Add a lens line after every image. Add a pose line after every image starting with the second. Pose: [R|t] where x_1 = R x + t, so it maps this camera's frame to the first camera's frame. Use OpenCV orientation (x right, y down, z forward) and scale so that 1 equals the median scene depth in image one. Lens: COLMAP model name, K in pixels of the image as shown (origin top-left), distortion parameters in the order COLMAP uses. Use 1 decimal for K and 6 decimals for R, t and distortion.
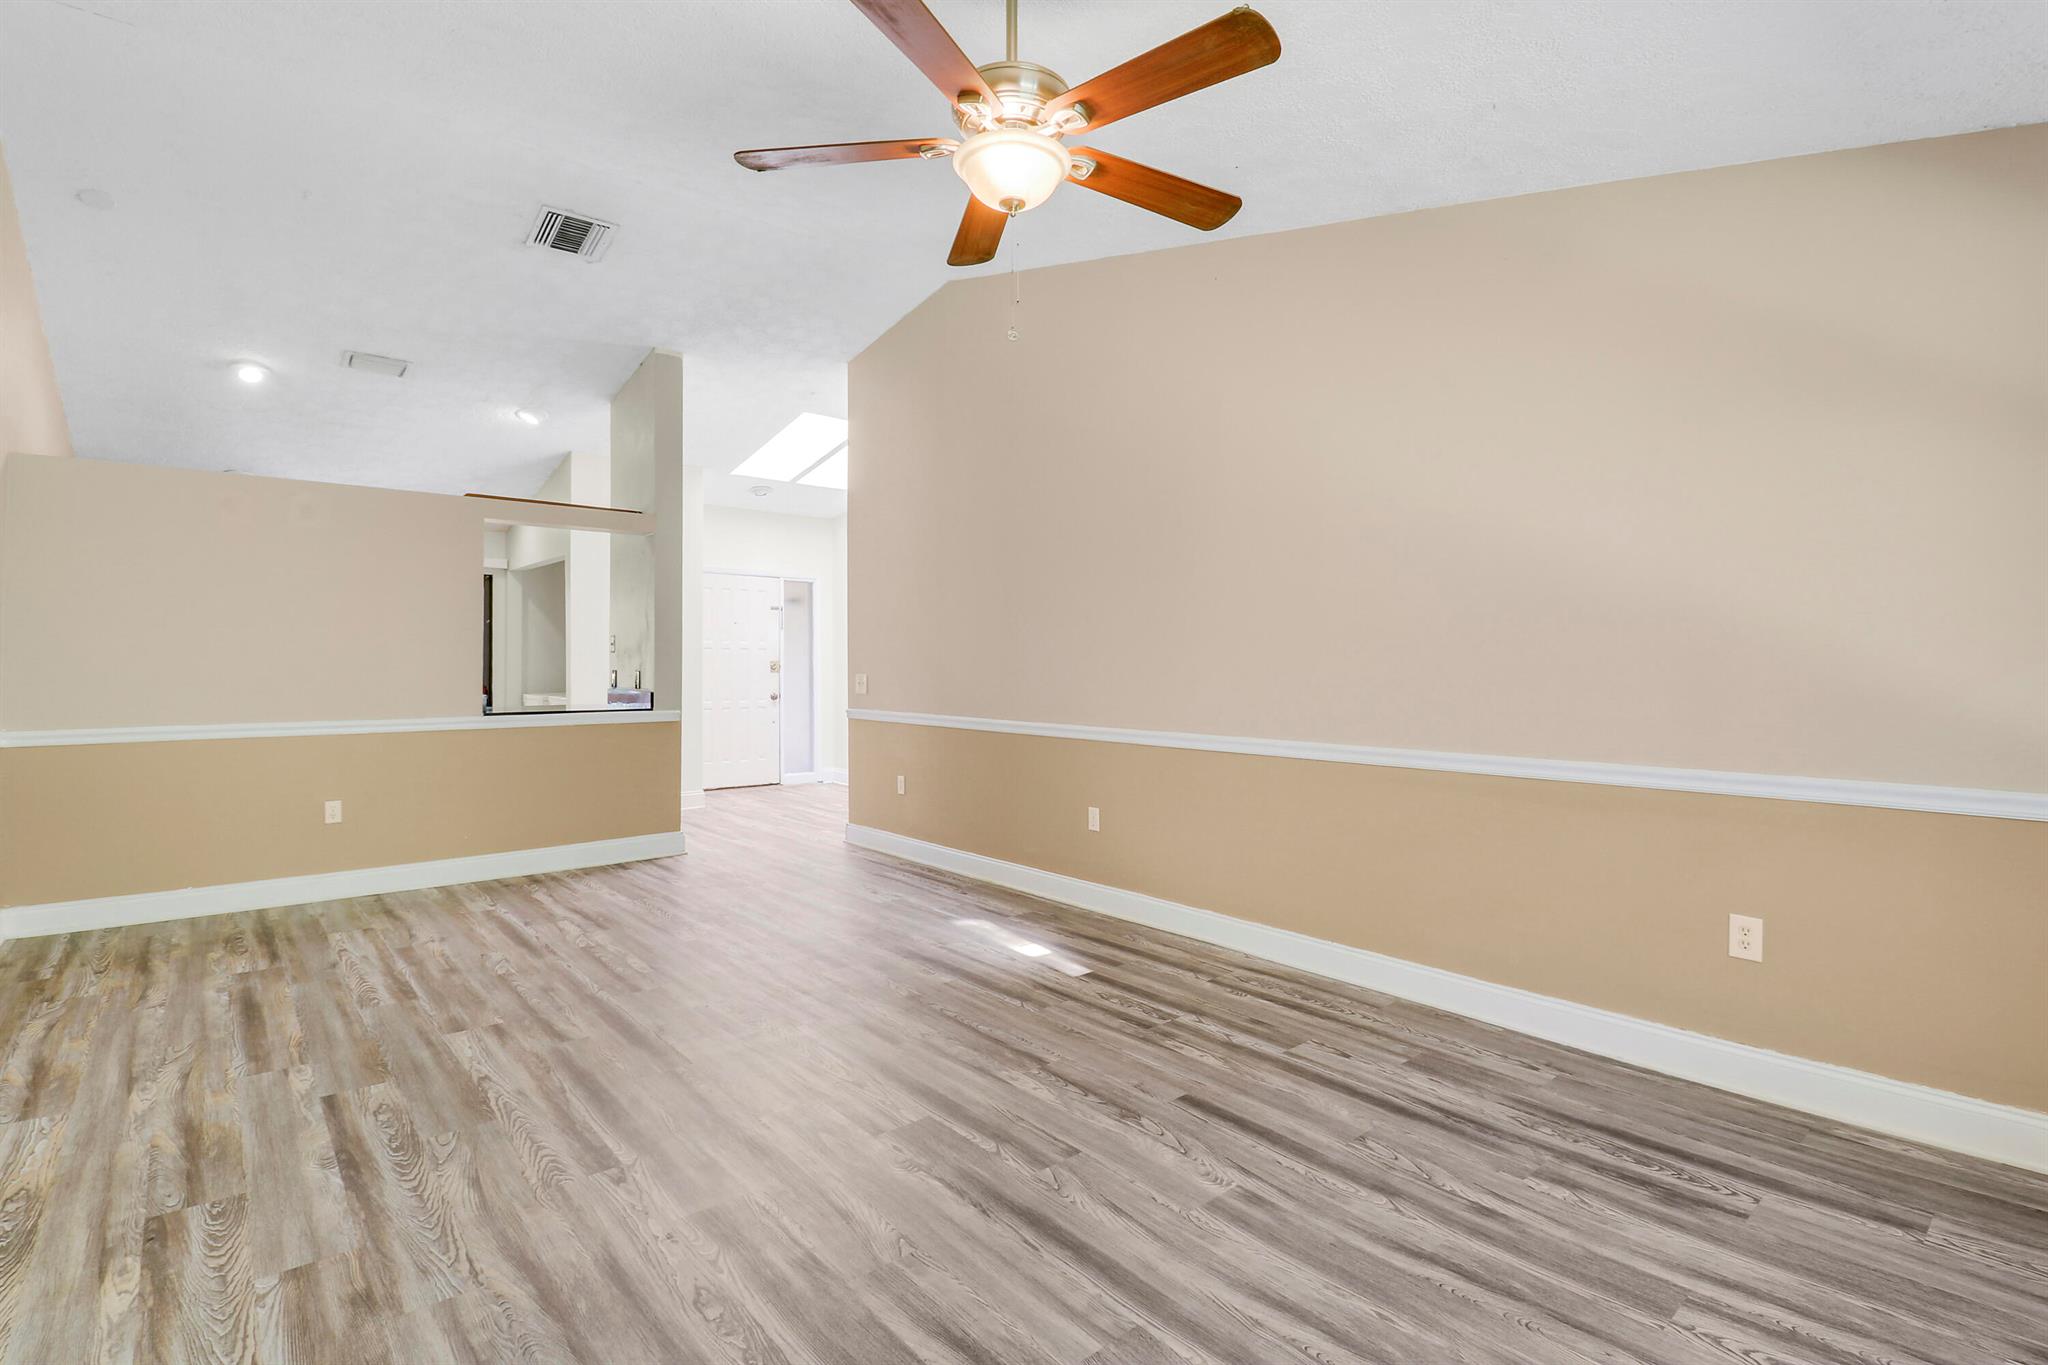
lens RADIAL K [[944.6, 0, 1015.0], [0, 944.6, 657.3], [0, 0, 1]] dist [-0.001303, -0.011438]
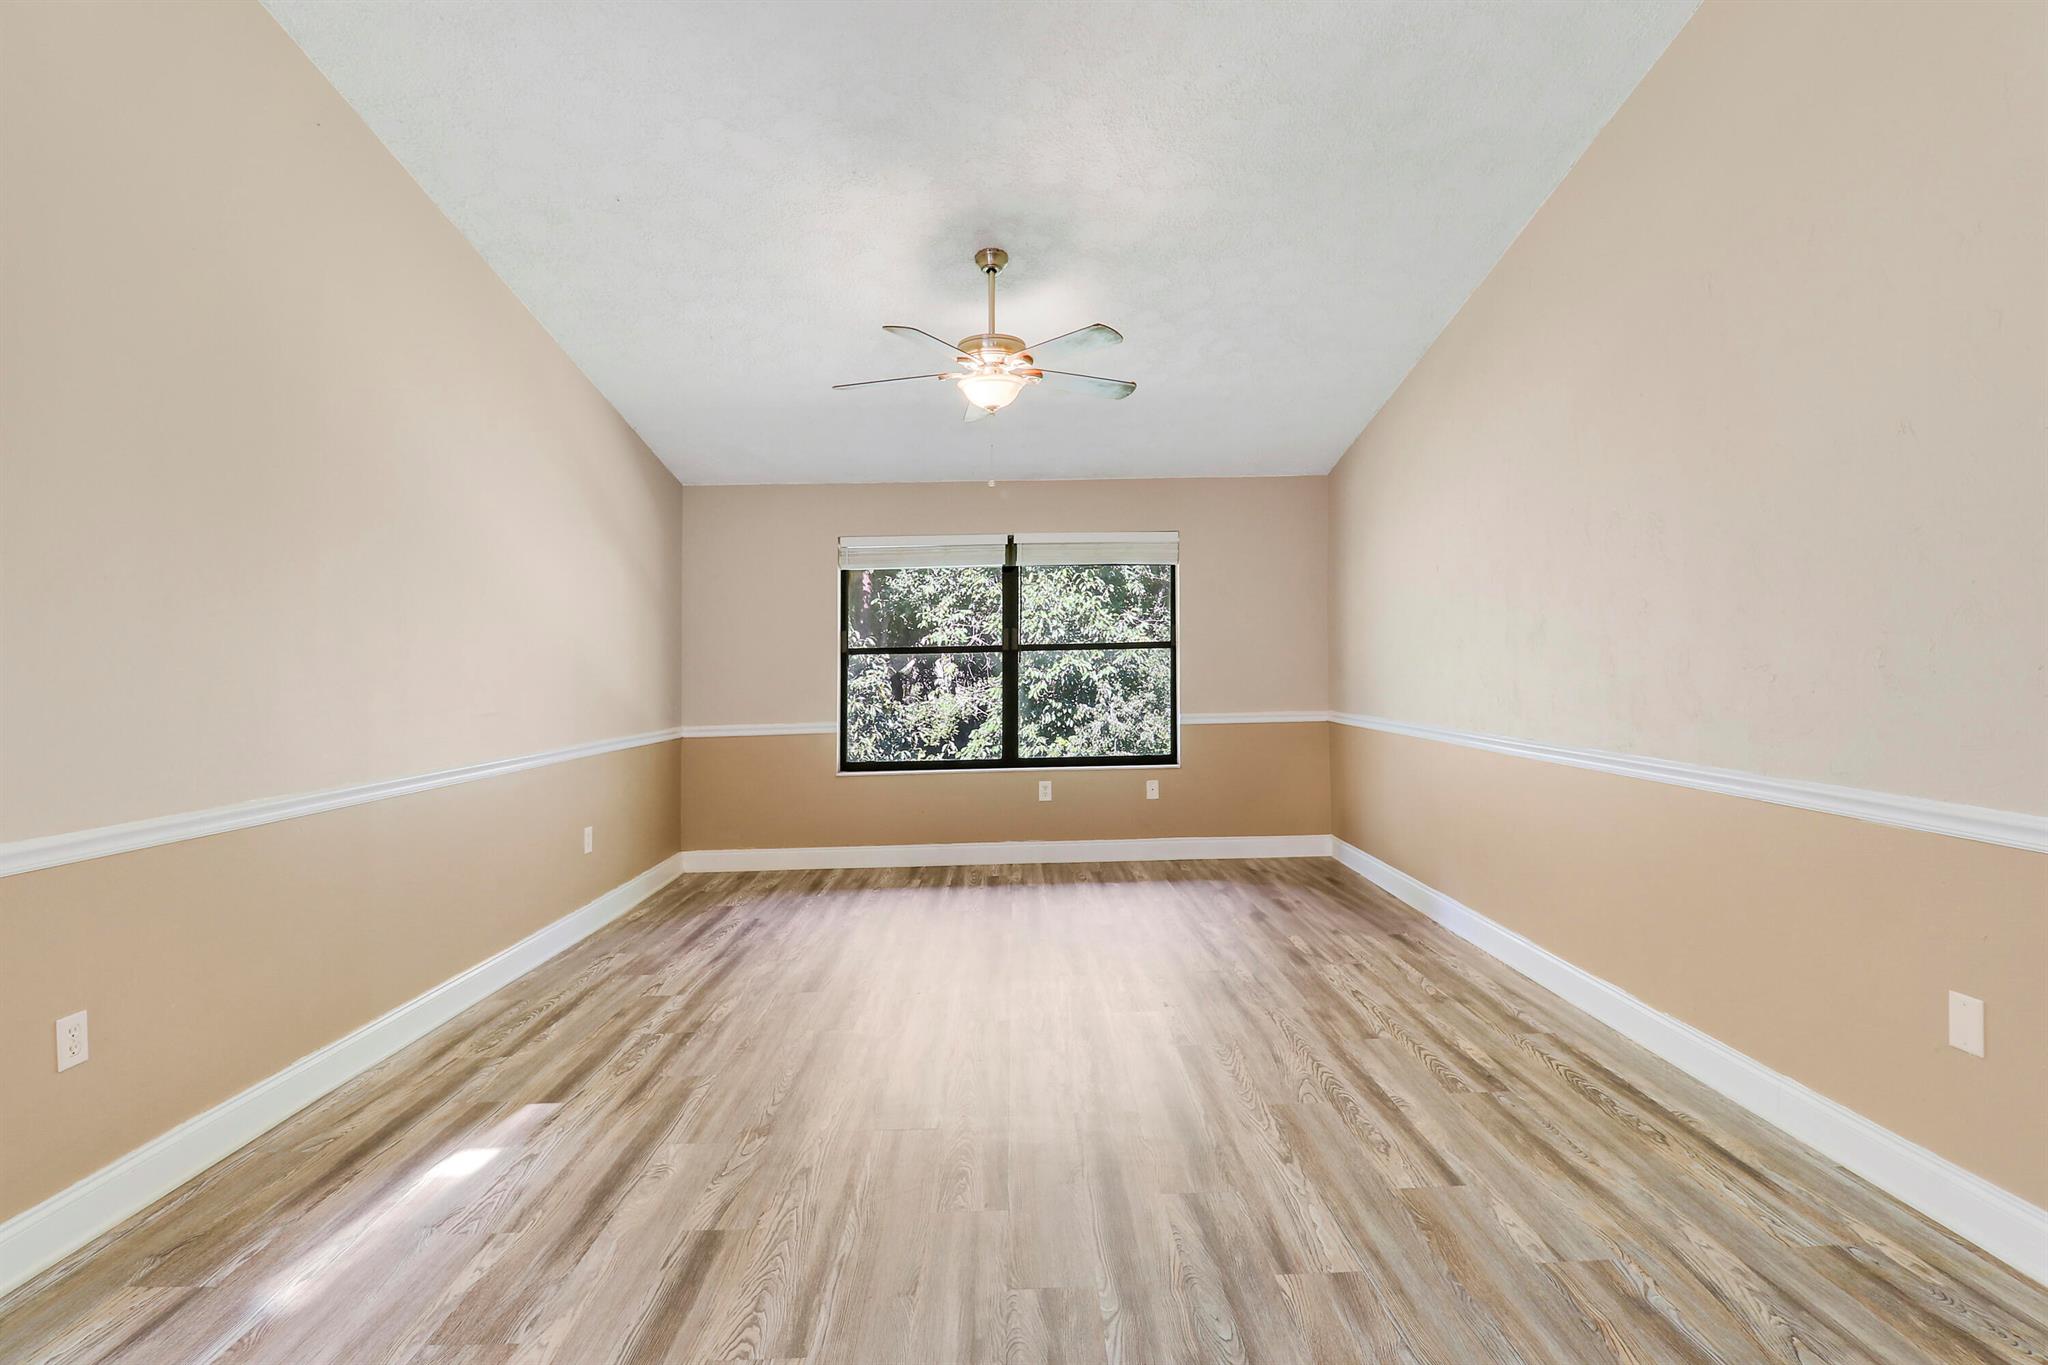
lens RADIAL K [[974.4, 0, 1042.3], [0, 974.4, 706.7], [0, 0, 1]] dist [-0.001475, -0.013413]
pose [[-0.775791, -0.013900, 0.630837, -0.744384], [0.011201, 0.999296, 0.035794, 0.004631], [-0.630890, 0.034835, -0.775089, 1.427364]]
